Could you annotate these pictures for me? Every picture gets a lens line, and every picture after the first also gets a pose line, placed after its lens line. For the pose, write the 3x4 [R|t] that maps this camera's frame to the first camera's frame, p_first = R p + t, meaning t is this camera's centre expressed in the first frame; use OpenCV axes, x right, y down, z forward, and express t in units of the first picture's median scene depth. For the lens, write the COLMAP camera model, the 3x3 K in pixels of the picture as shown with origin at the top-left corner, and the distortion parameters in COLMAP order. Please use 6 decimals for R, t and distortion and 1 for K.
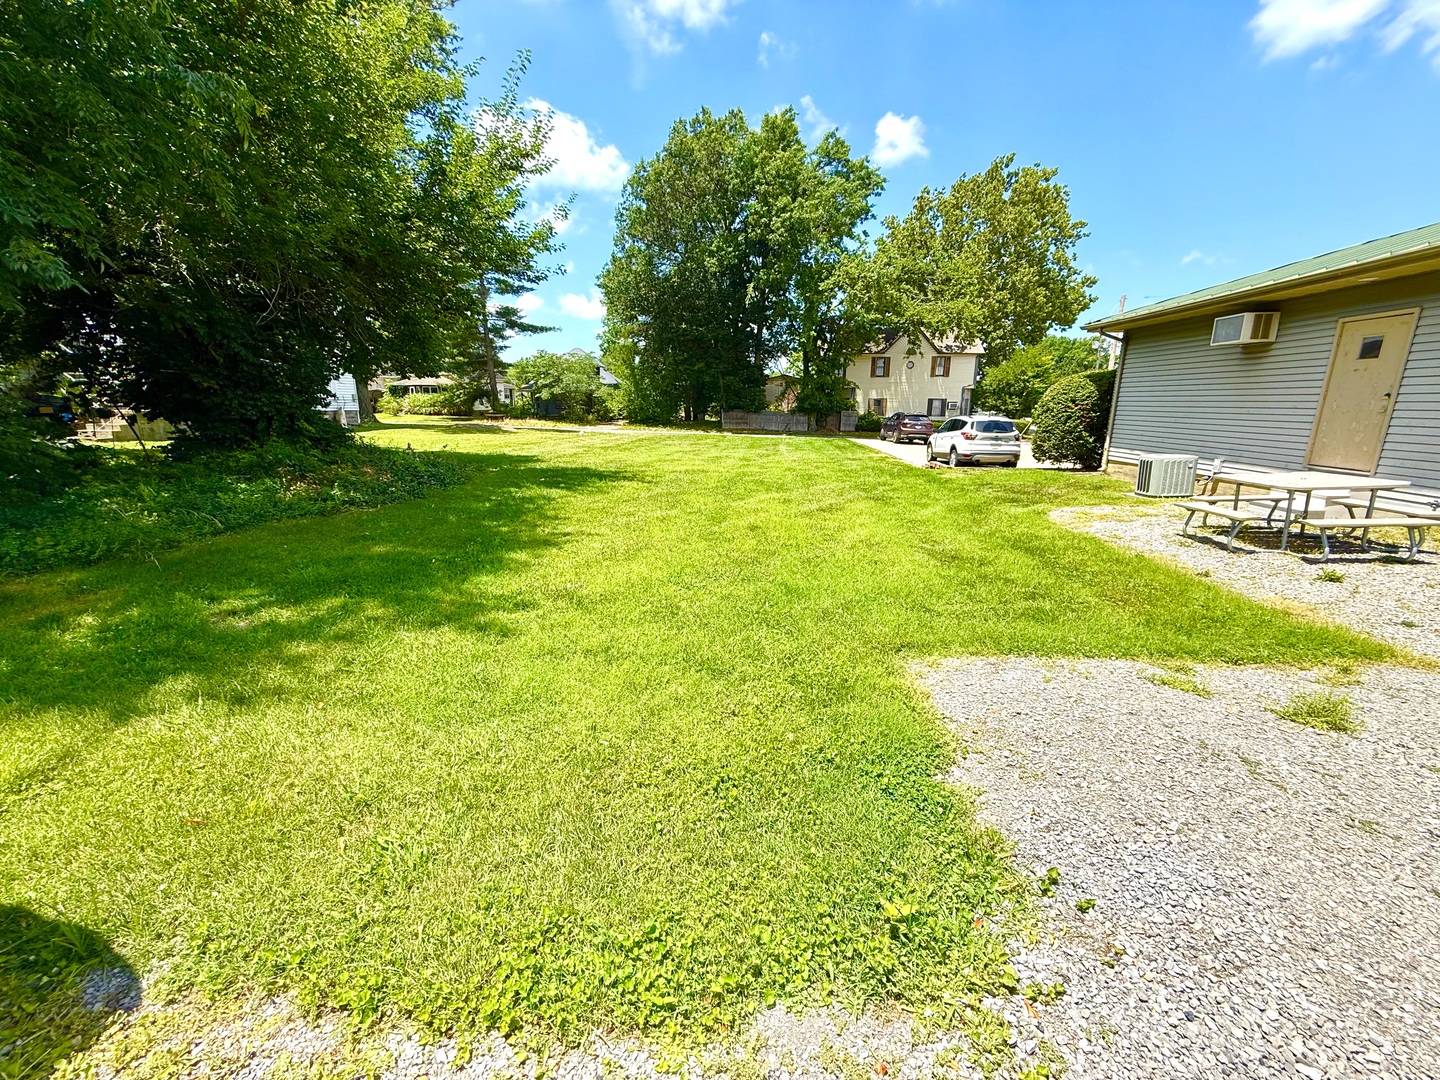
lens RADIAL K [[575.7, 0, 712.7], [0, 575.7, 542.5], [0, 0, 1]] dist [-0.000358, -0.000022]
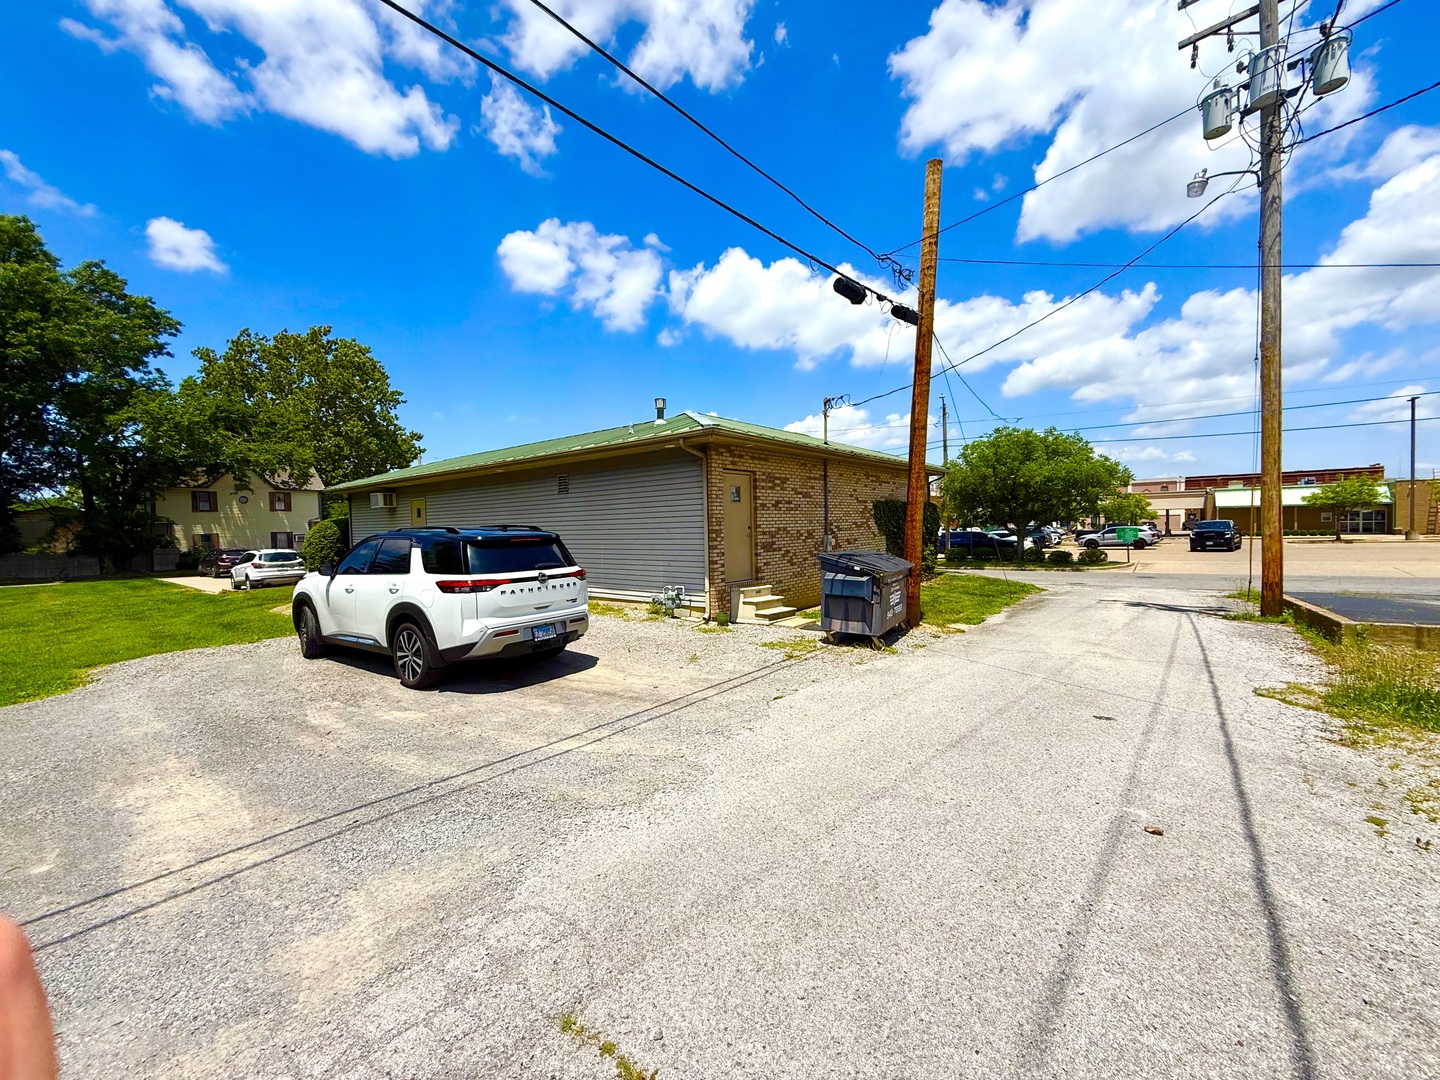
lens RADIAL K [[575.7, 0, 712.7], [0, 575.7, 542.5], [0, 0, 1]] dist [-0.000358, -0.000022]
pose [[0.573378, -0.046096, 0.817993, -0.004809], [0.220573, 0.970237, -0.099937, 0.039877], [-0.789040, 0.237729, 0.566480, -0.183378]]
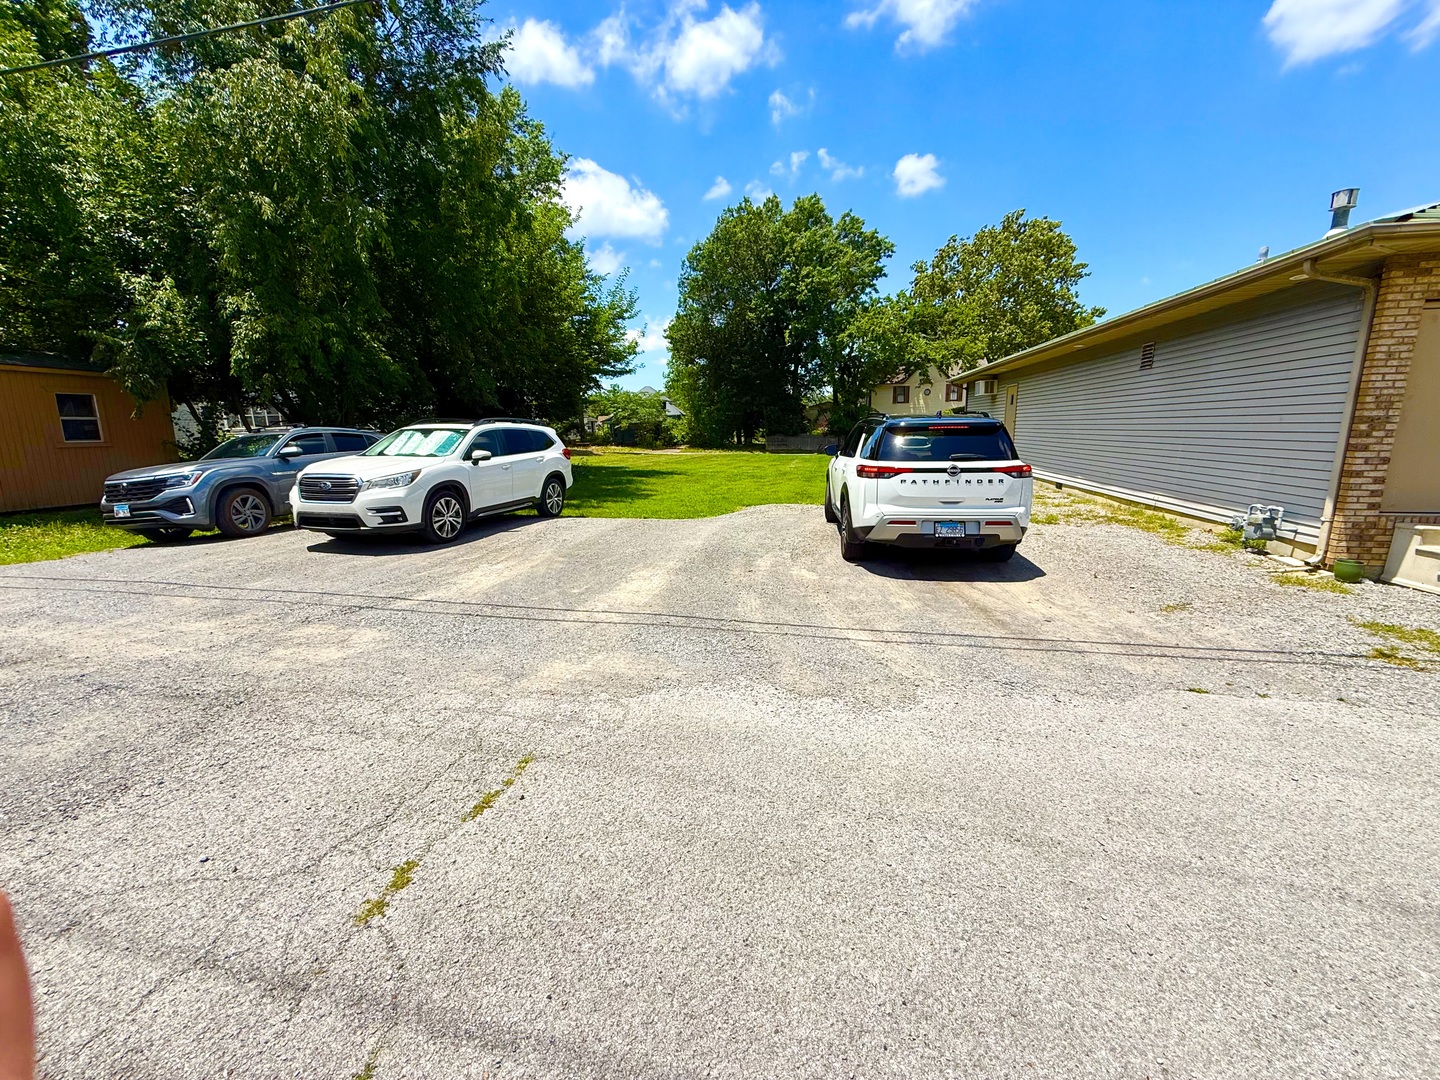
lens RADIAL K [[579.9, 0, 718.7], [0, 579.9, 534.0], [0, 0, 1]] dist [-0.001181, -0.000255]
pose [[0.992369, -0.003287, -0.123261, 0.072322], [-0.003803, 0.998353, -0.057238, 0.049715], [0.123246, 0.057270, 0.990722, -0.210625]]
